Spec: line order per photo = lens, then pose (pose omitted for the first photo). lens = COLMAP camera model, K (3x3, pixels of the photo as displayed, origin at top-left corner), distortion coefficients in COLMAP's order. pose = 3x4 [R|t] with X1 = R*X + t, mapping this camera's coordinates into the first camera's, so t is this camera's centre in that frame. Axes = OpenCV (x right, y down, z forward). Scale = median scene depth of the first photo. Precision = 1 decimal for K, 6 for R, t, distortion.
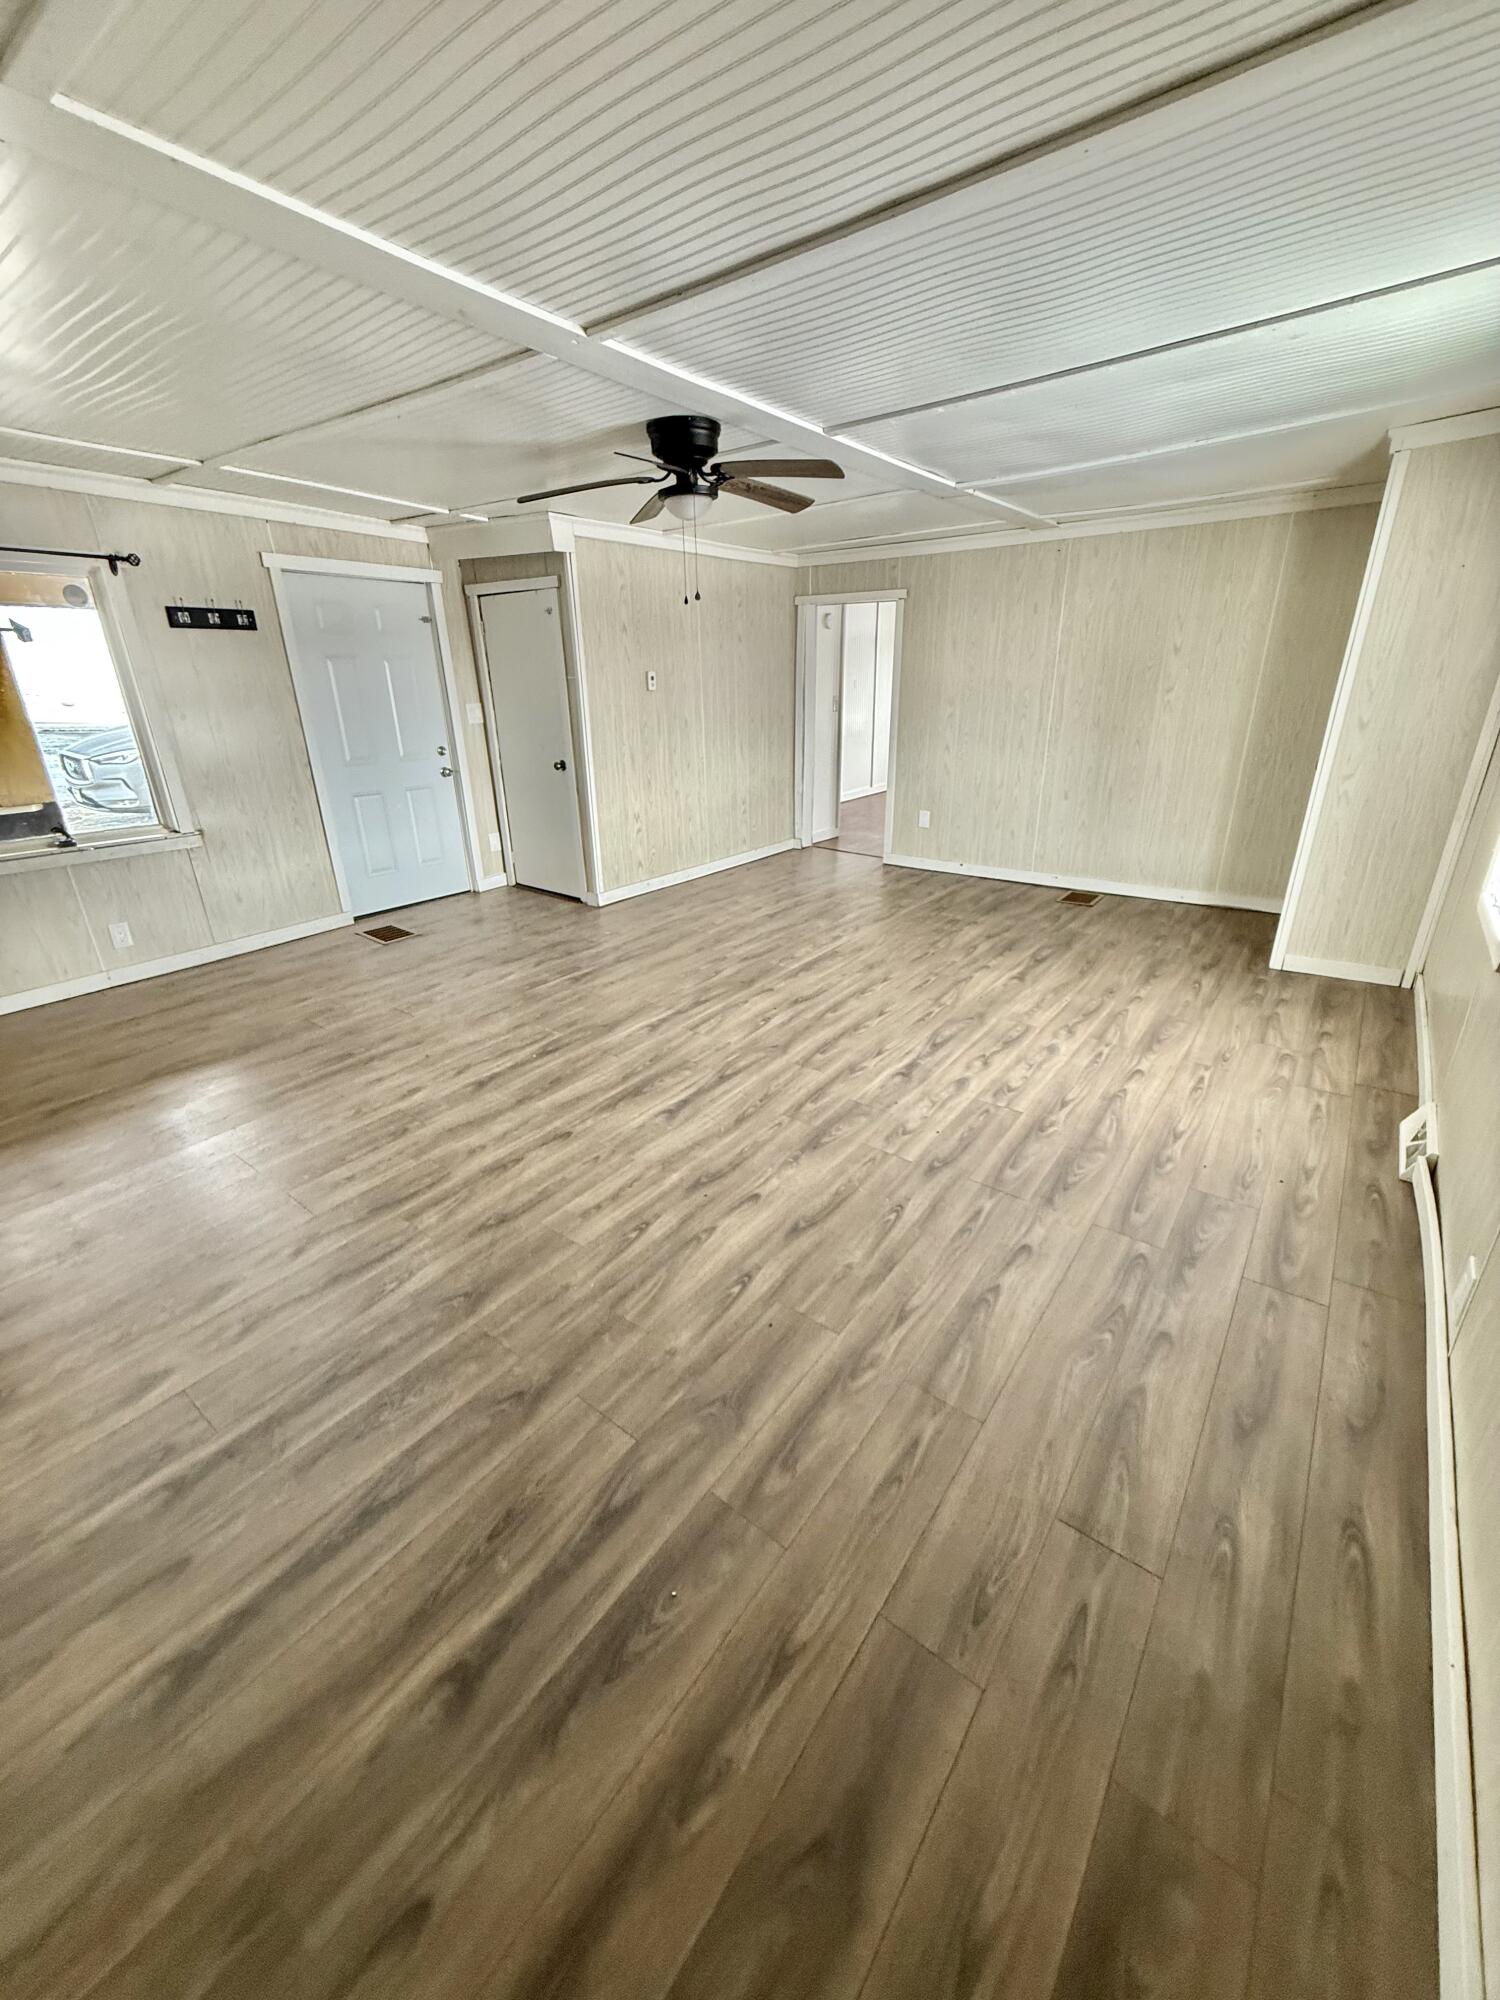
lens RADIAL K [[793.5, 0, 751.0], [0, 793.5, 992.1], [0, 0, 1]] dist [-0.002696, 0.000226]
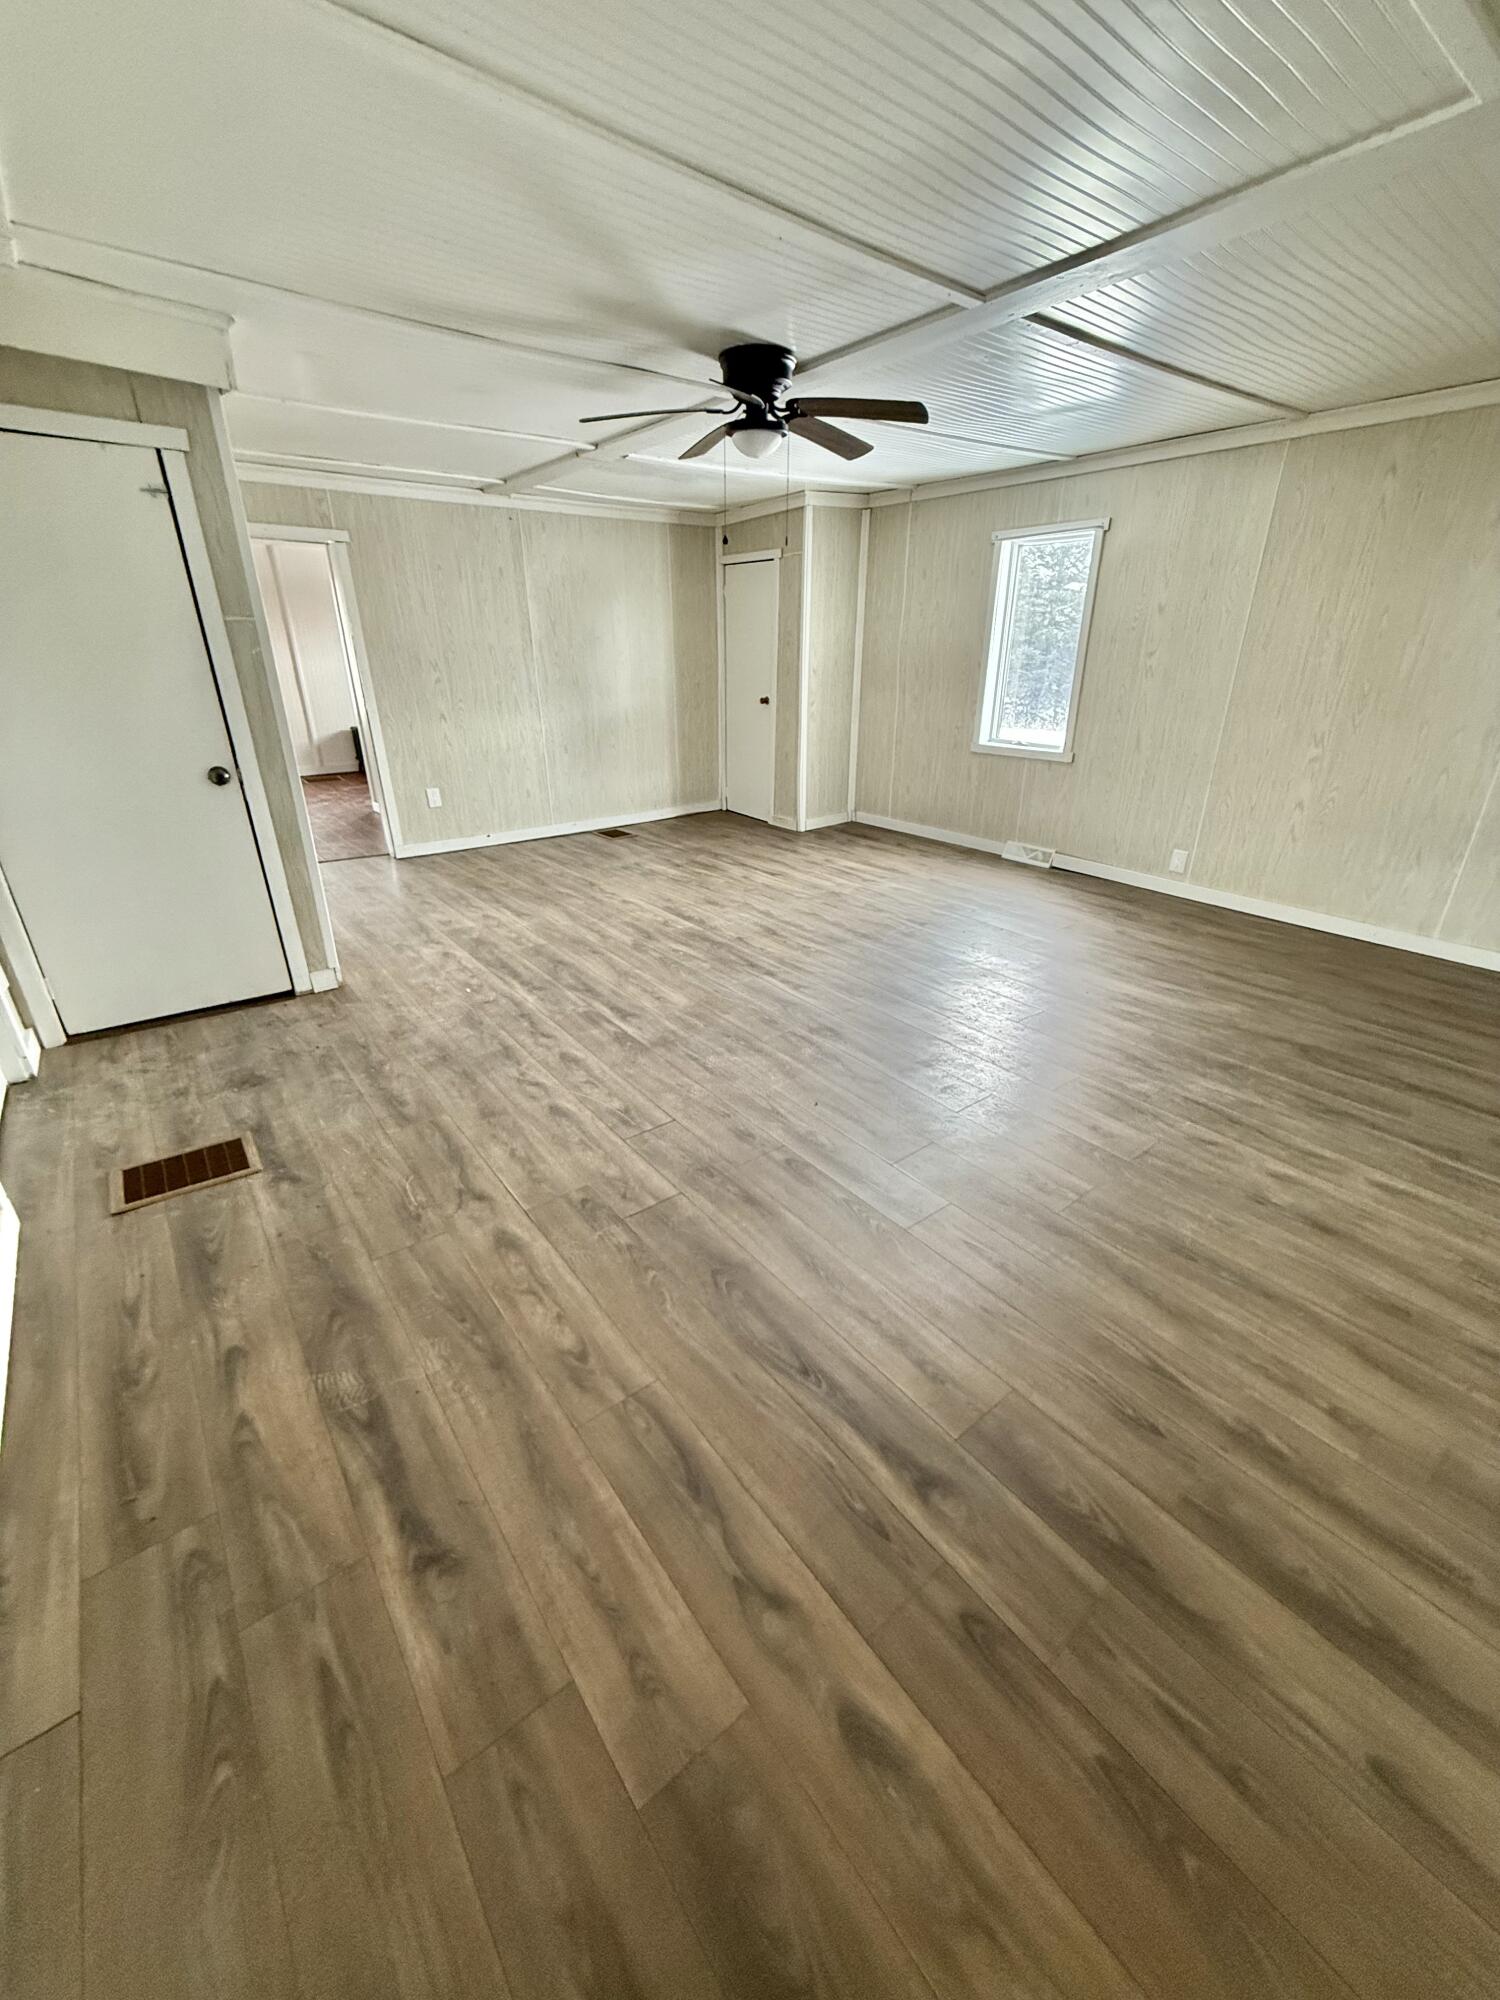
lens RADIAL K [[793.5, 0, 750.9], [0, 793.5, 991.9], [0, 0, 1]] dist [-0.002696, 0.000226]
pose [[0.256845, -0.371228, 0.892312, -1.007976], [0.356138, 0.894667, 0.269696, -0.234549], [-0.898441, 0.248516, 0.361999, 0.695692]]
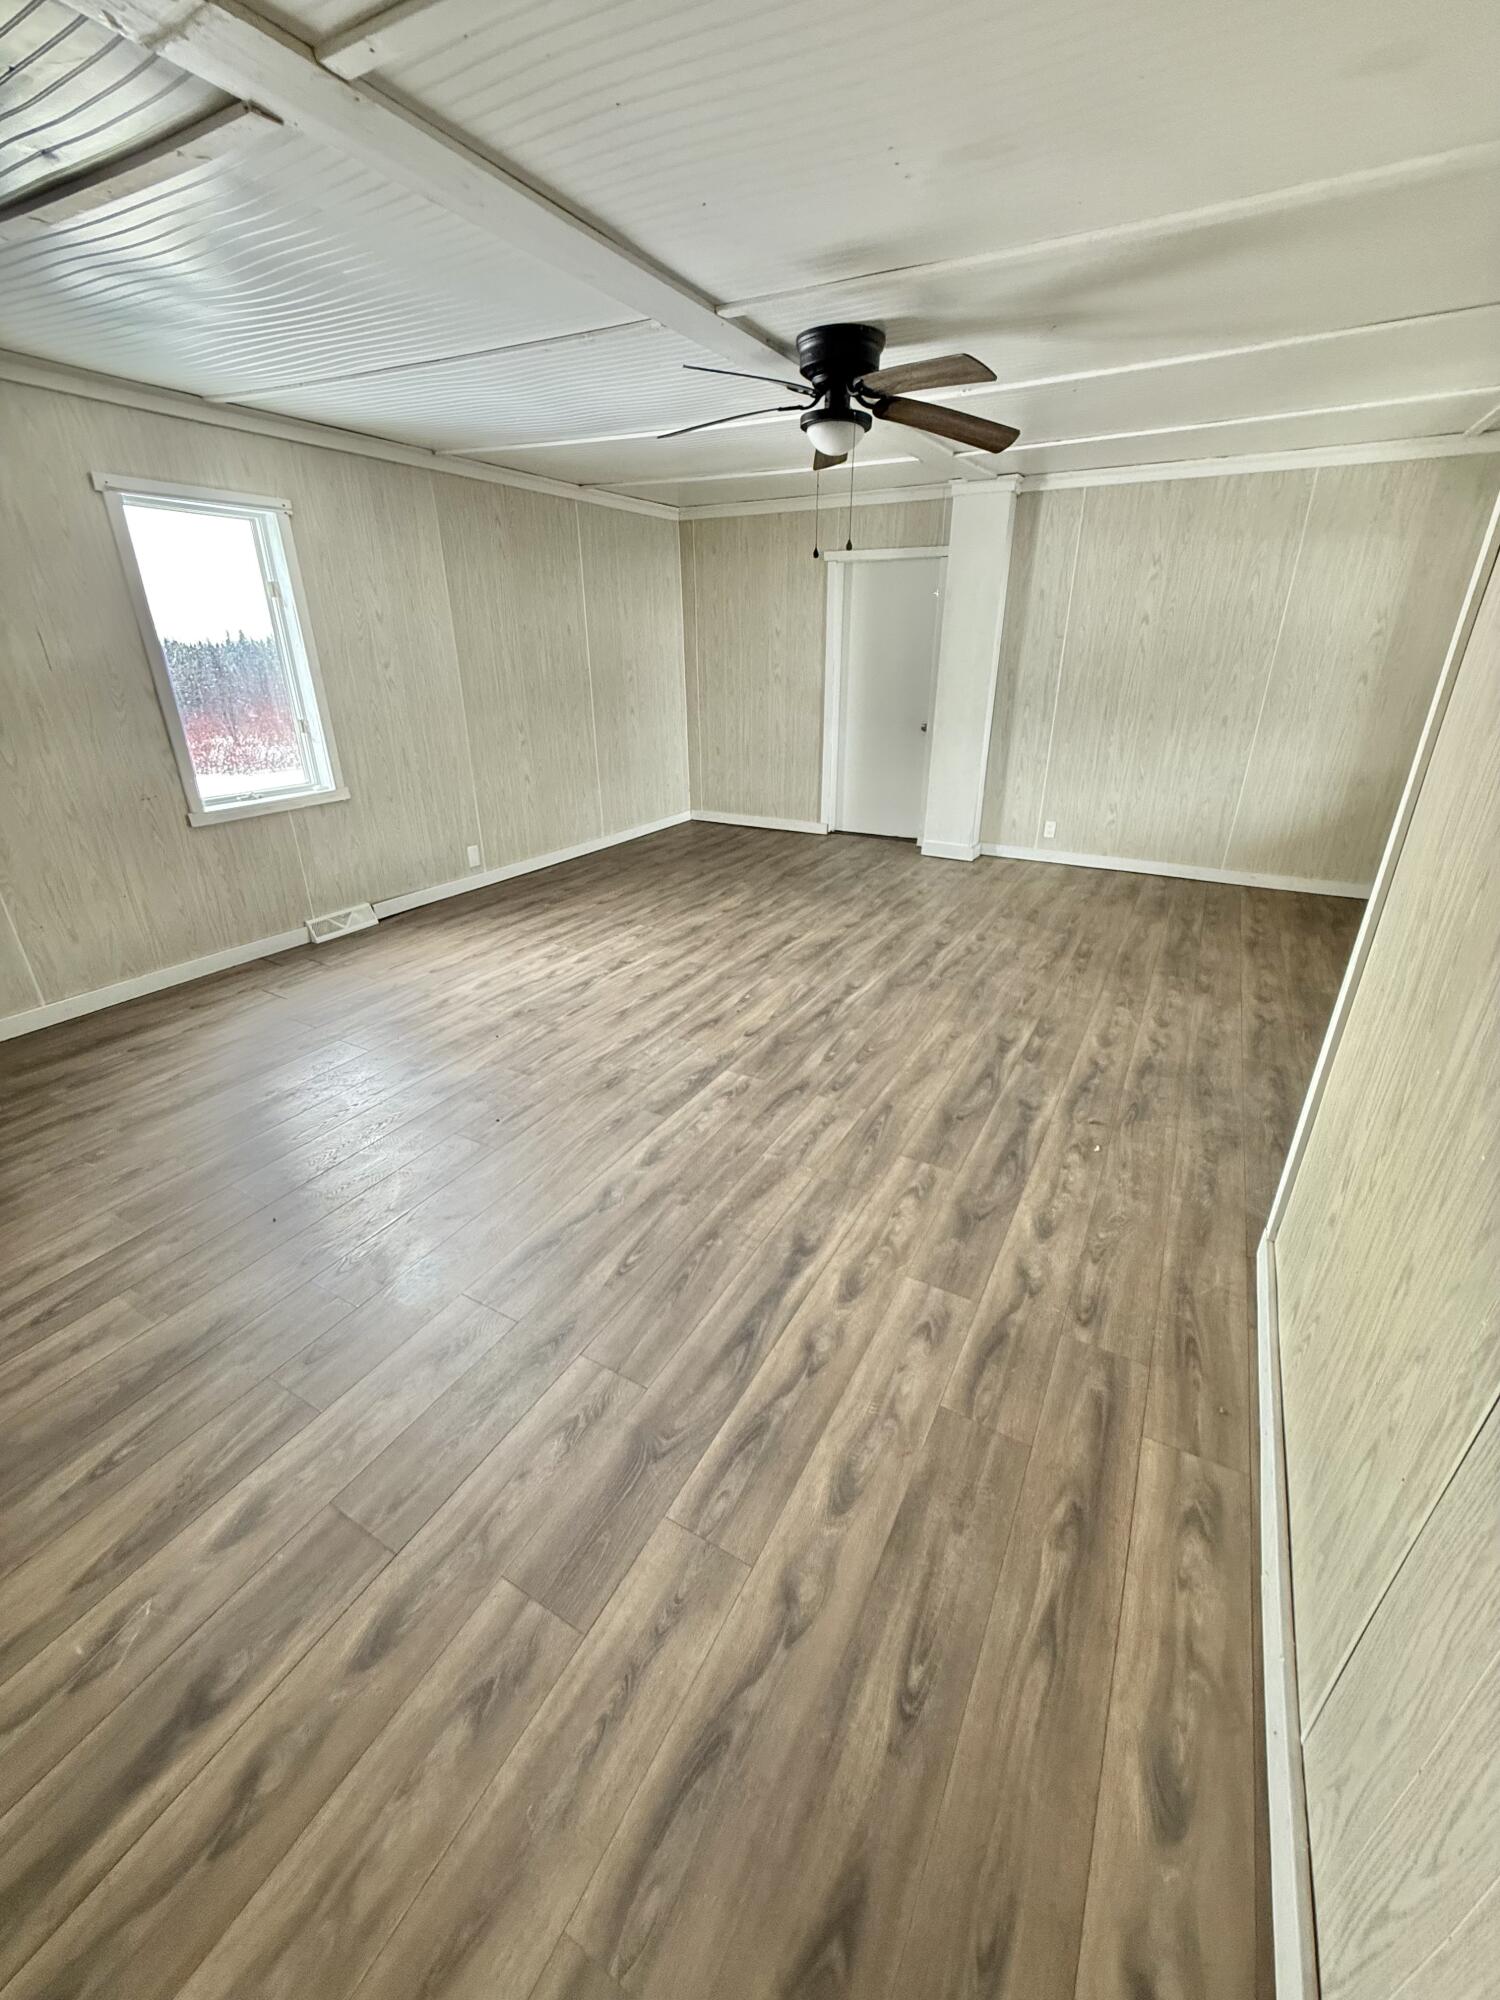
lens RADIAL K [[793.5, 0, 748.0], [0, 793.5, 996.5], [0, 0, 1]] dist [-0.002696, 0.000226]
pose [[-0.990779, 0.069018, -0.116592, 0.129500], [-0.036629, 0.692043, 0.720926, -0.680541], [0.130443, 0.718549, -0.683134, 1.683241]]
